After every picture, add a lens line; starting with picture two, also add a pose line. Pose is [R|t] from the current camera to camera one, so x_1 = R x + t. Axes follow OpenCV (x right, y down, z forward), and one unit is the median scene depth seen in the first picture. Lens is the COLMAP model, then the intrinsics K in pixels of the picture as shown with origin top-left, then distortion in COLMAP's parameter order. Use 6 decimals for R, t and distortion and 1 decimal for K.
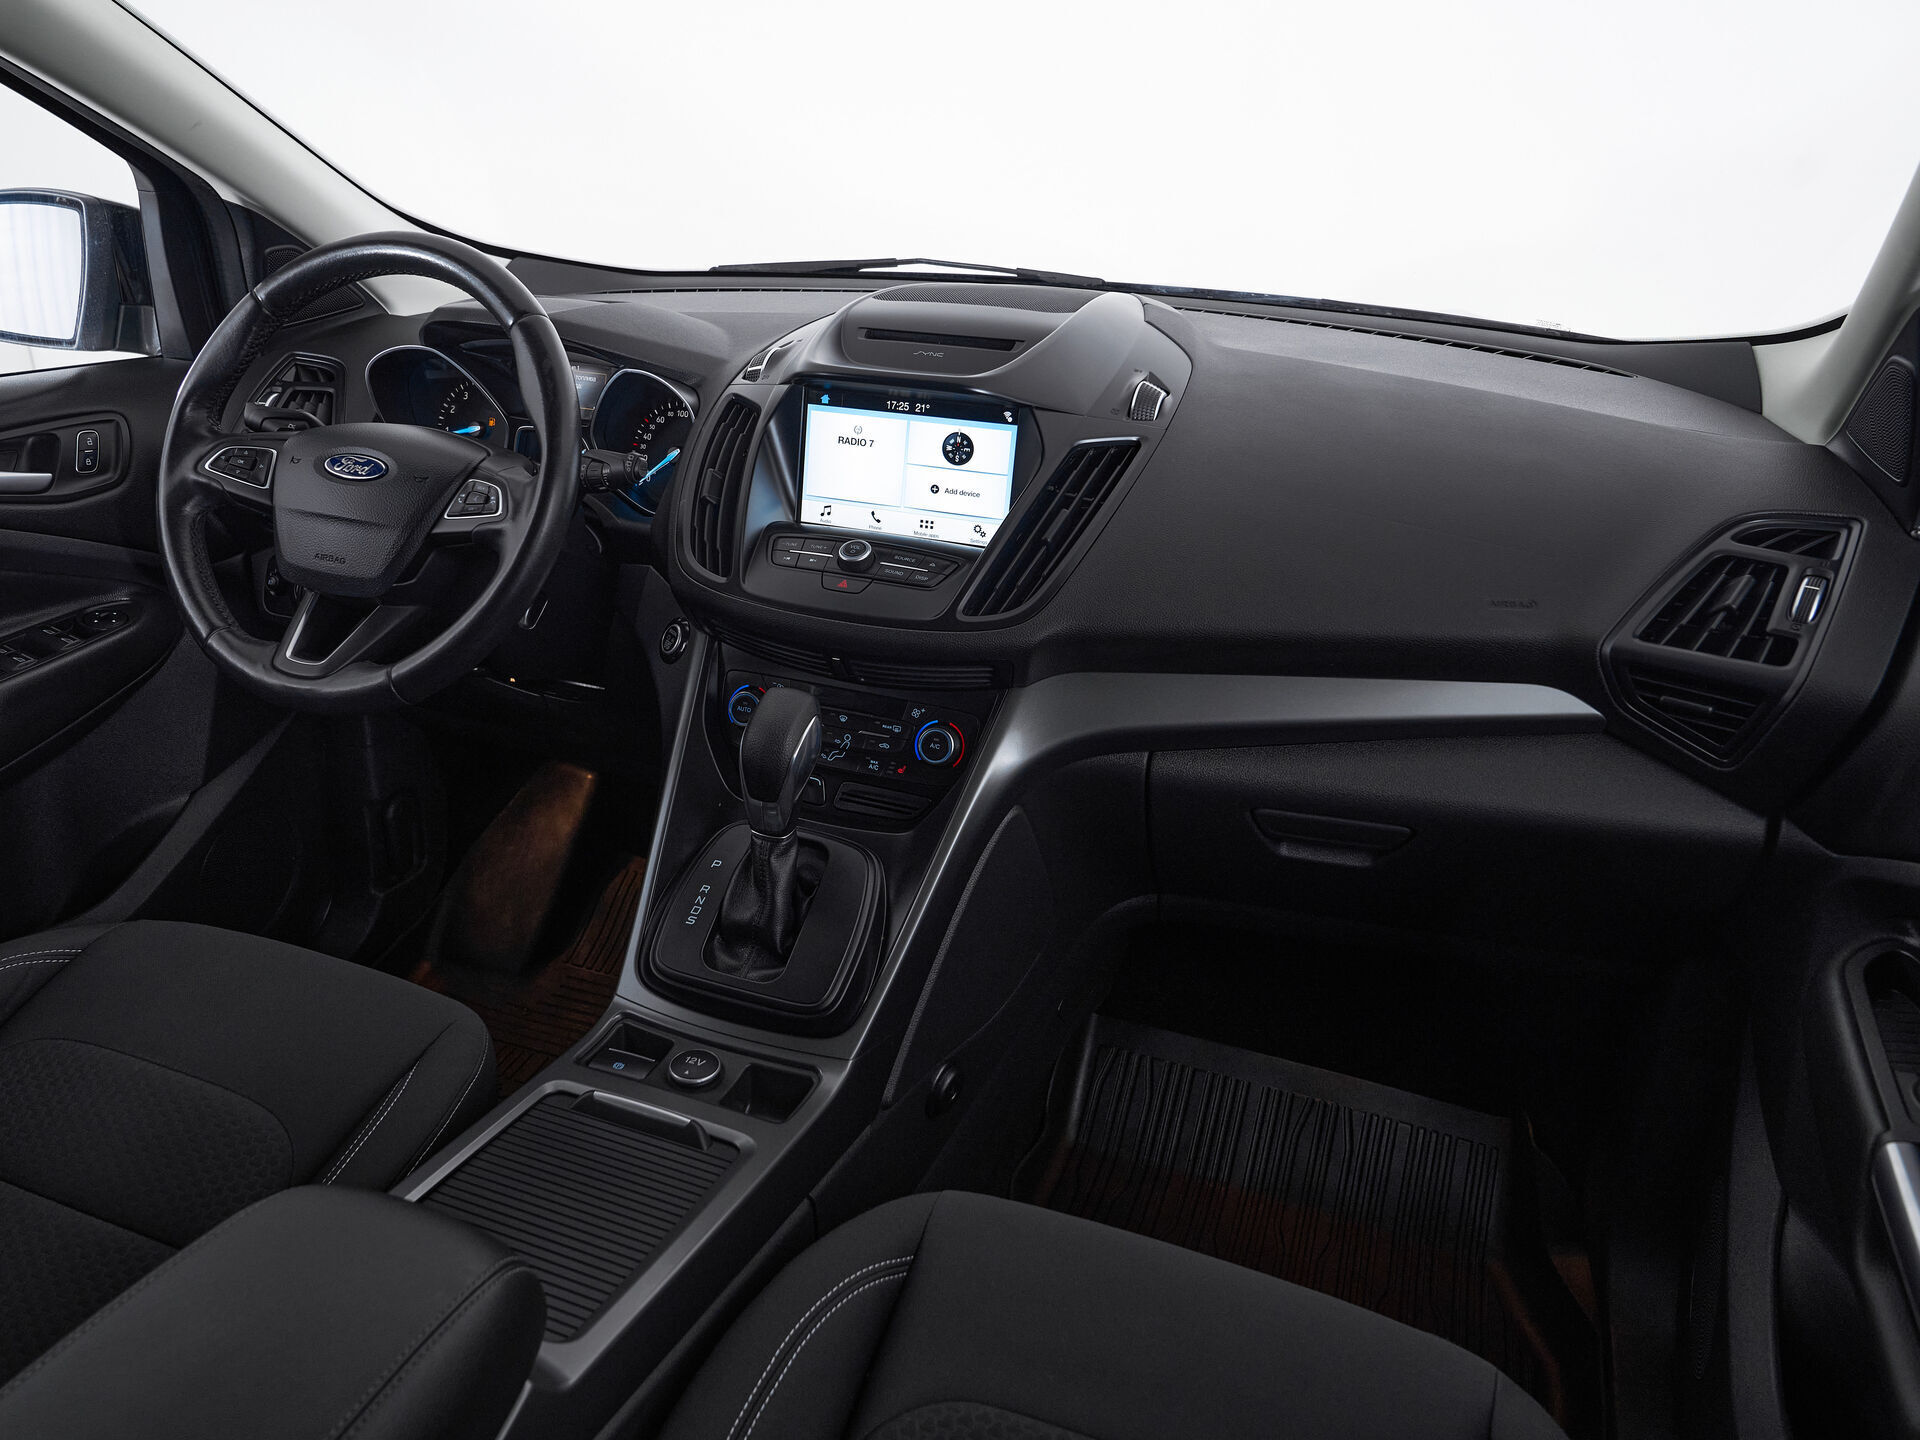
lens RADIAL K [[1521.4, 0, 843.3], [0, 1521.4, 731.2], [0, 0, 1]] dist [0.006762, -0.021148]
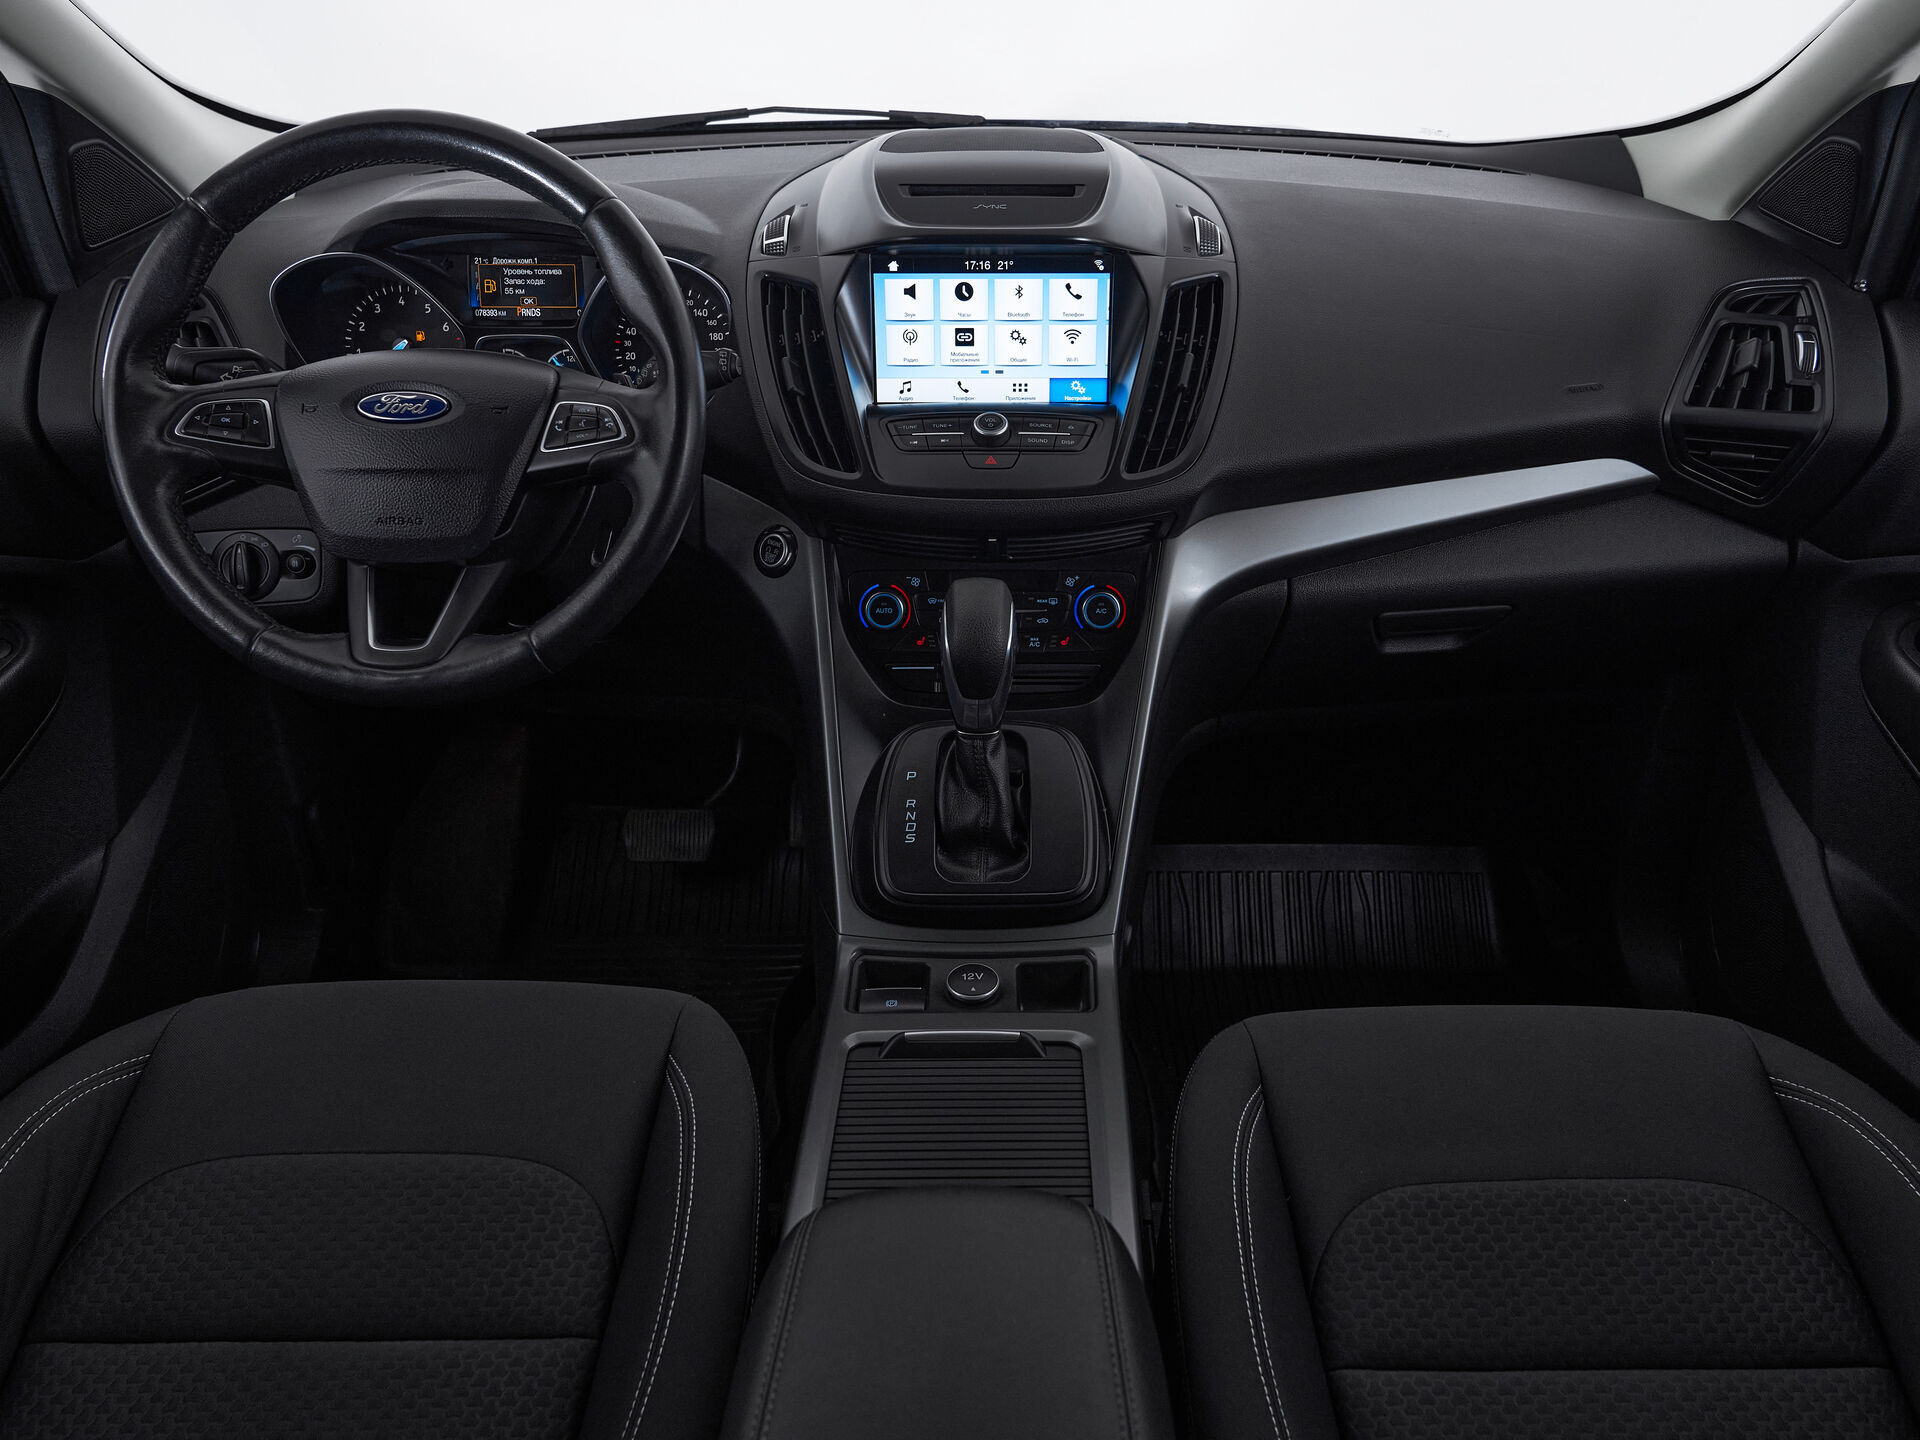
lens RADIAL K [[1521.4, 0, 1013.9], [0, 1521.4, 745.1], [0, 0, 1]] dist [0.006762, -0.021148]
pose [[0.908683, -0.213198, 0.358946, -0.358126], [0.175082, 0.975122, 0.135956, -0.048567], [-0.379001, -0.060696, 0.923404, 0.099460]]
